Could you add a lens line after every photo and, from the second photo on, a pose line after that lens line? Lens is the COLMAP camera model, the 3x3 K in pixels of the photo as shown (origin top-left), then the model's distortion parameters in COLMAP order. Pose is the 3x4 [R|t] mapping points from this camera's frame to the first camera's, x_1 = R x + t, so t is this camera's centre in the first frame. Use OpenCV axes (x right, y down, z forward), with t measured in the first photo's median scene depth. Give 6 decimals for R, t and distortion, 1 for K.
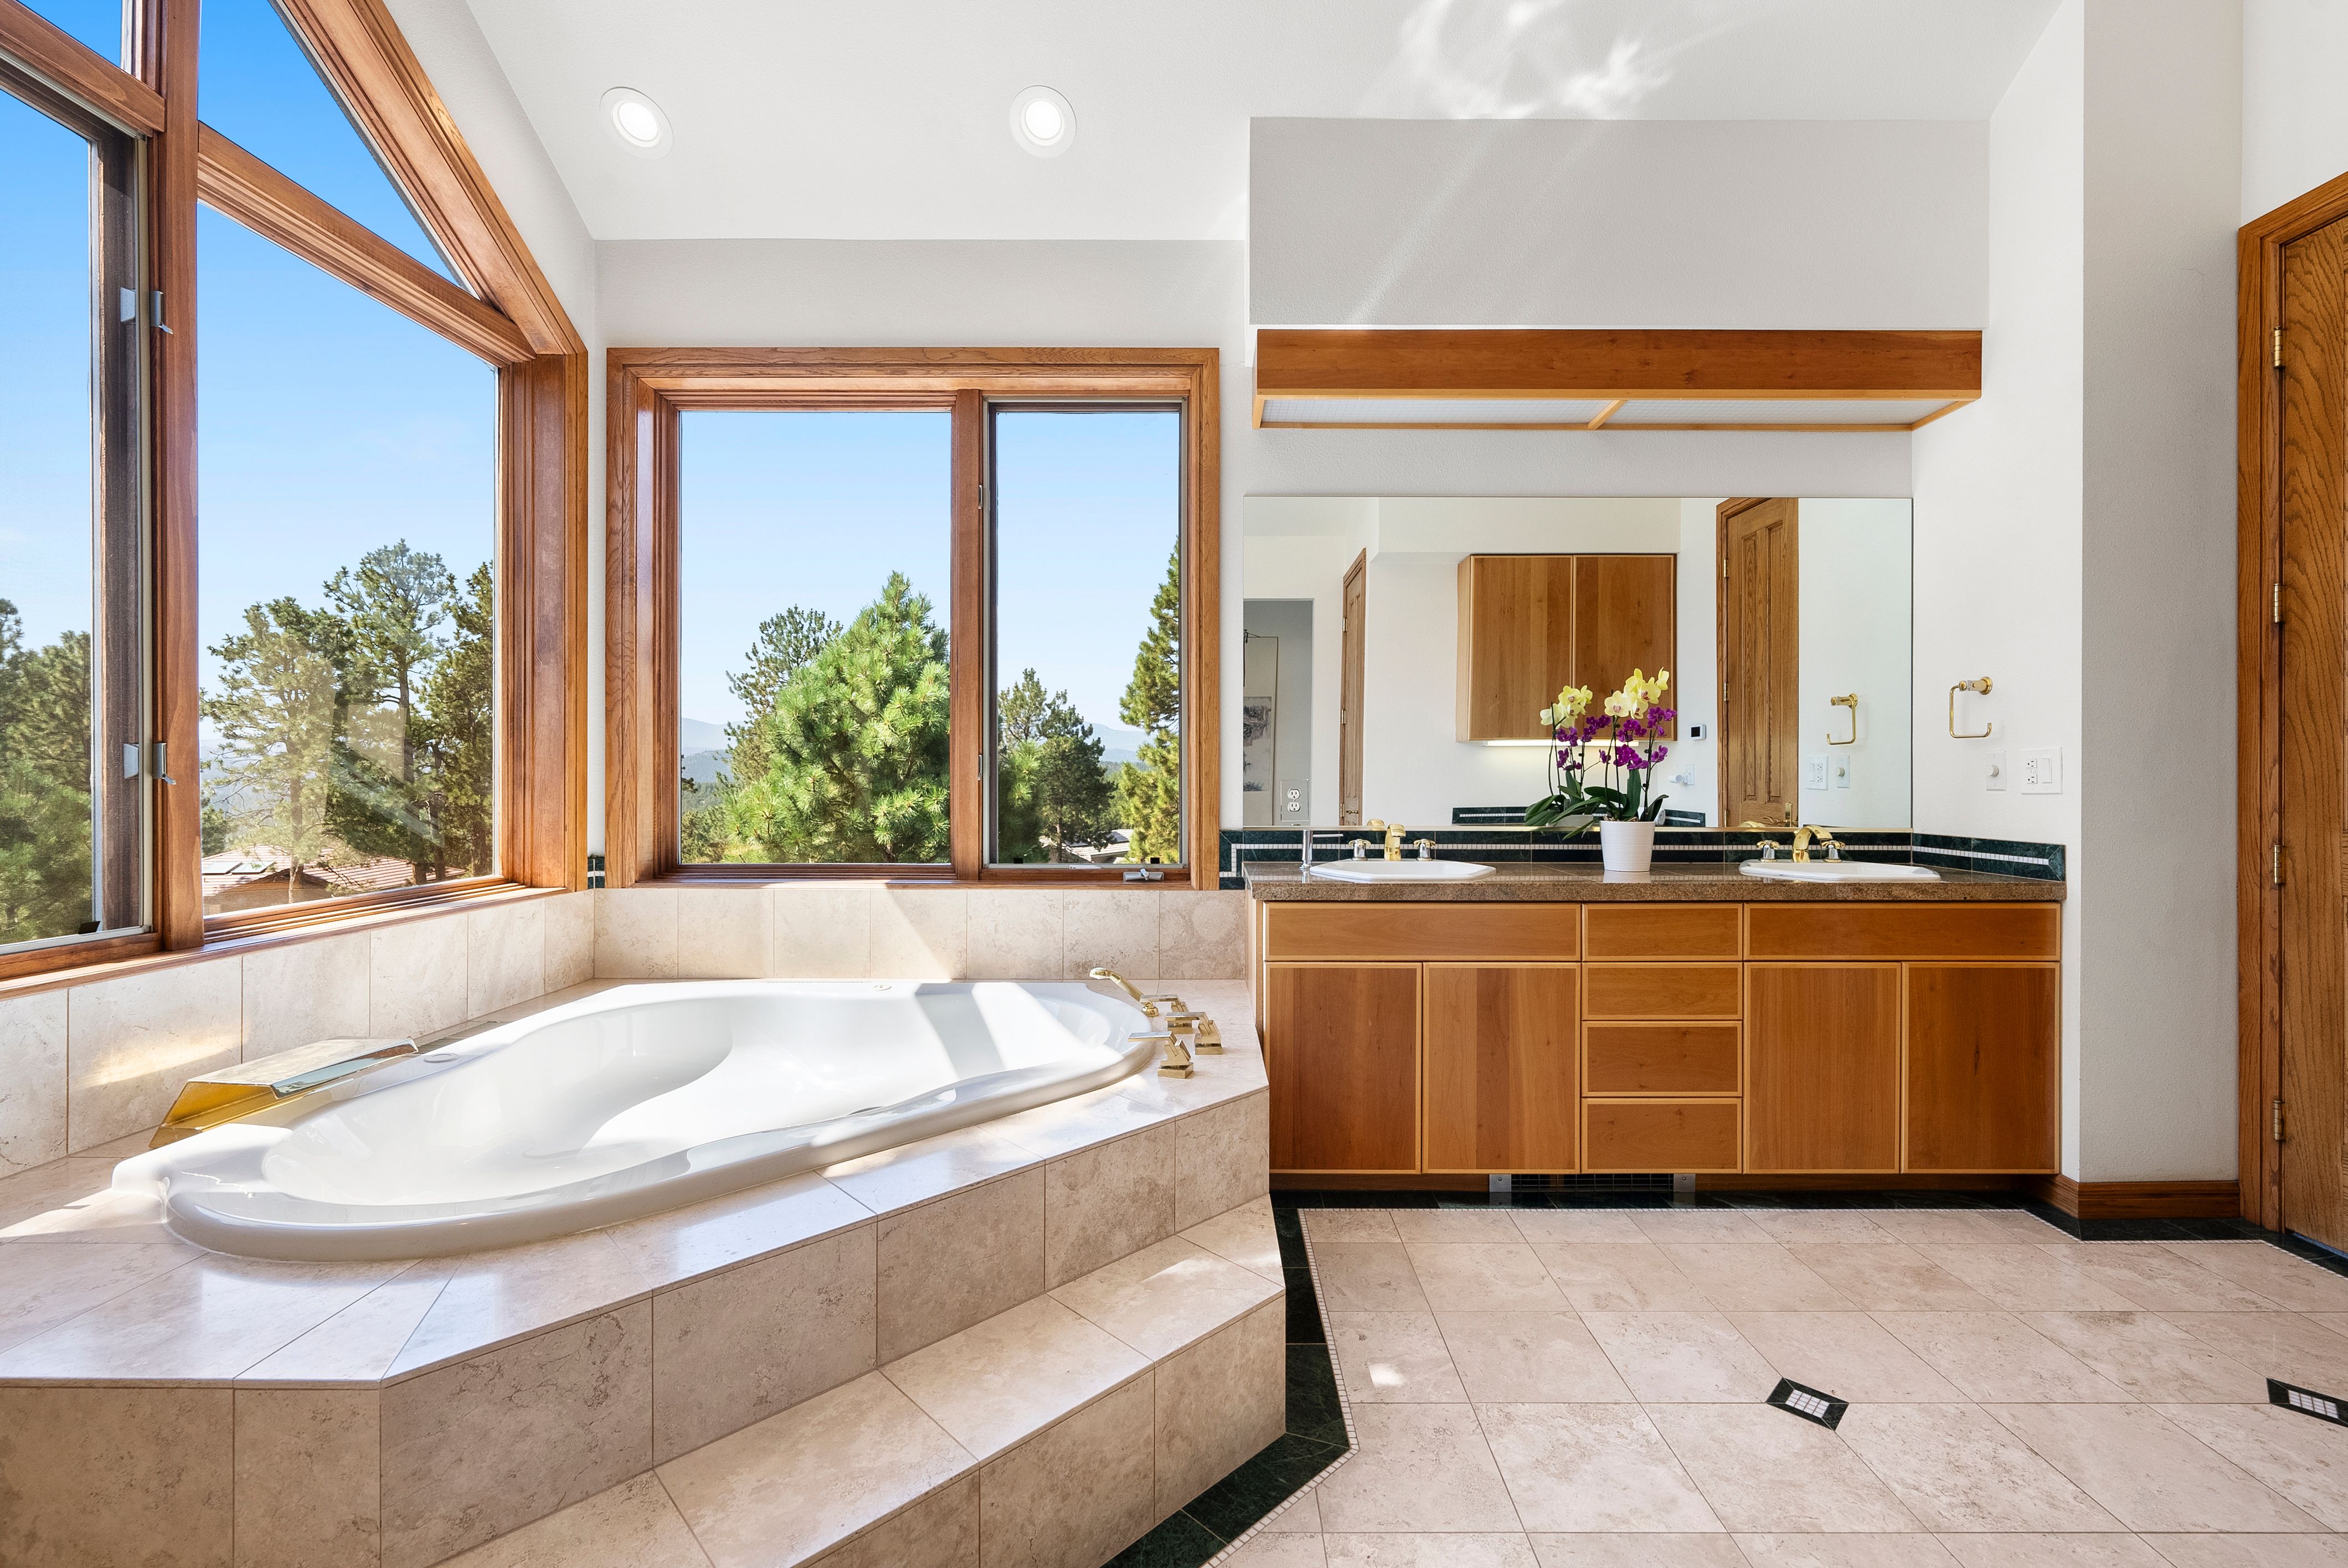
lens RADIAL K [[1034.3, 0, 1174.0], [0, 1034.3, 784.0], [0, 0, 1]] dist [0.002074, 0.000249]
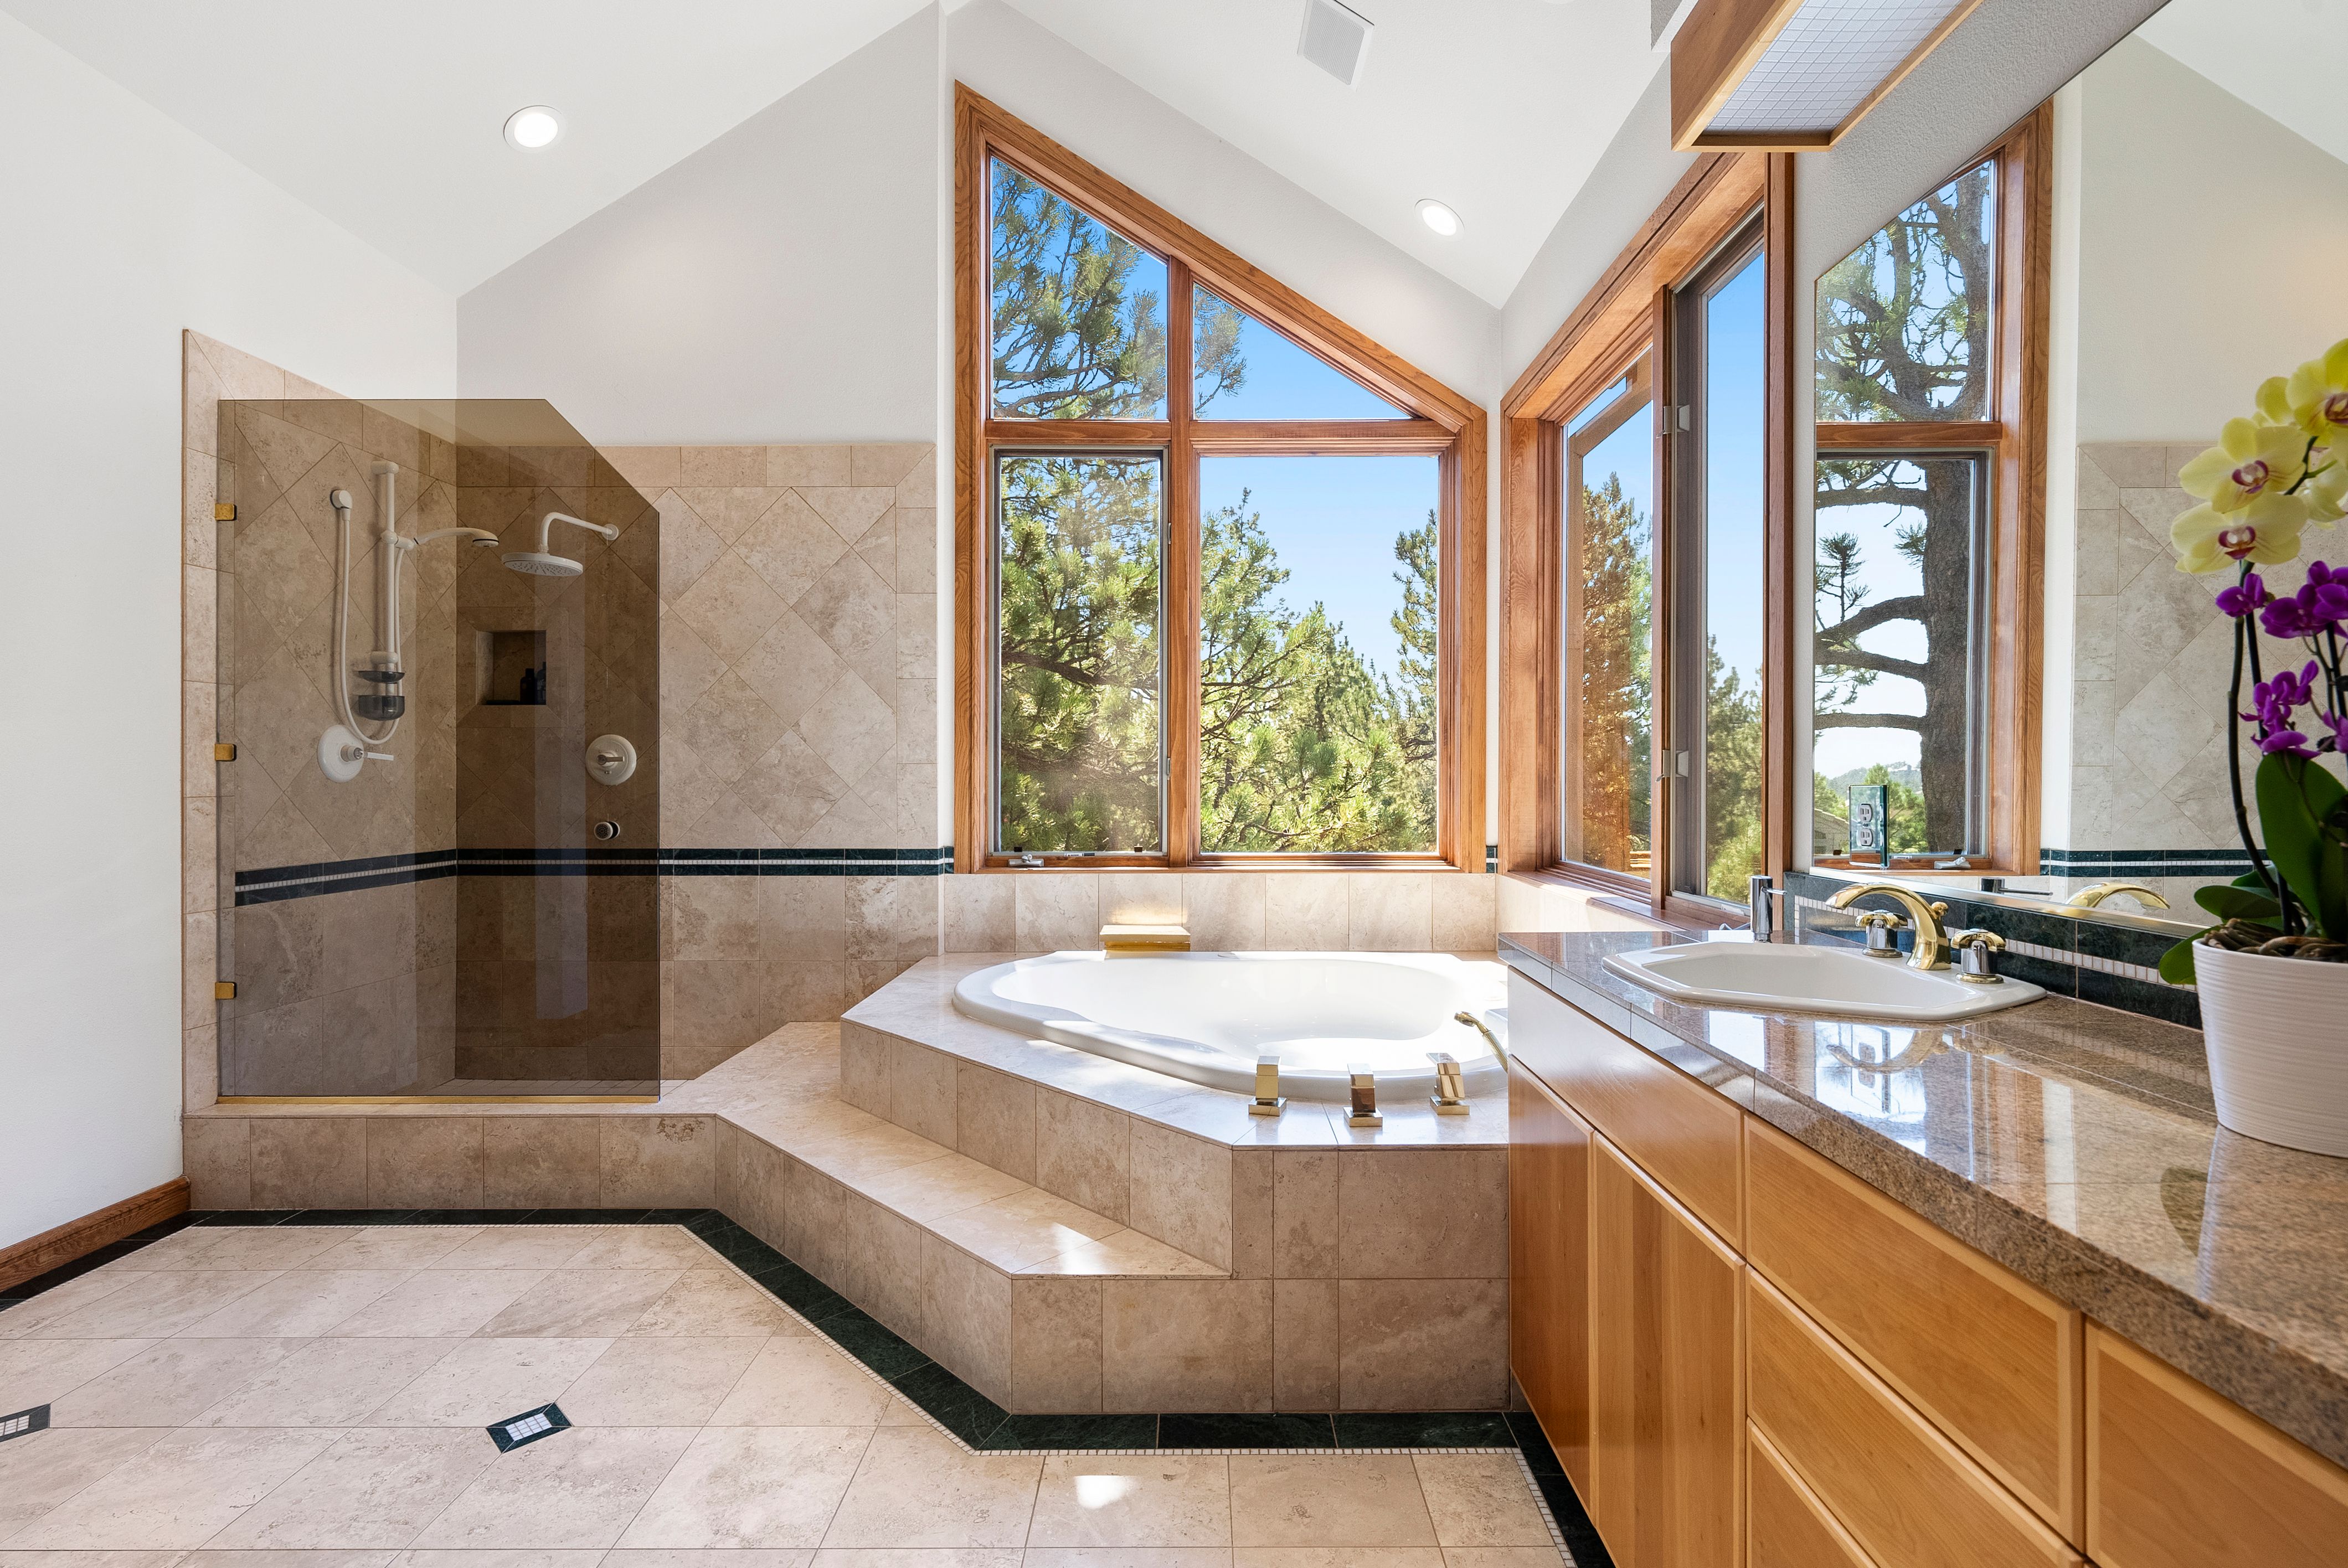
lens RADIAL K [[1111.5, 0, 1172.4], [0, 1111.5, 775.2], [0, 0, 1]] dist [0.000217, 0.000011]
pose [[-0.025174, -0.000601, -0.999683, 0.780028], [-0.010355, 0.999946, -0.000340, -0.004554], [0.999629, 0.010343, -0.025179, 0.764992]]
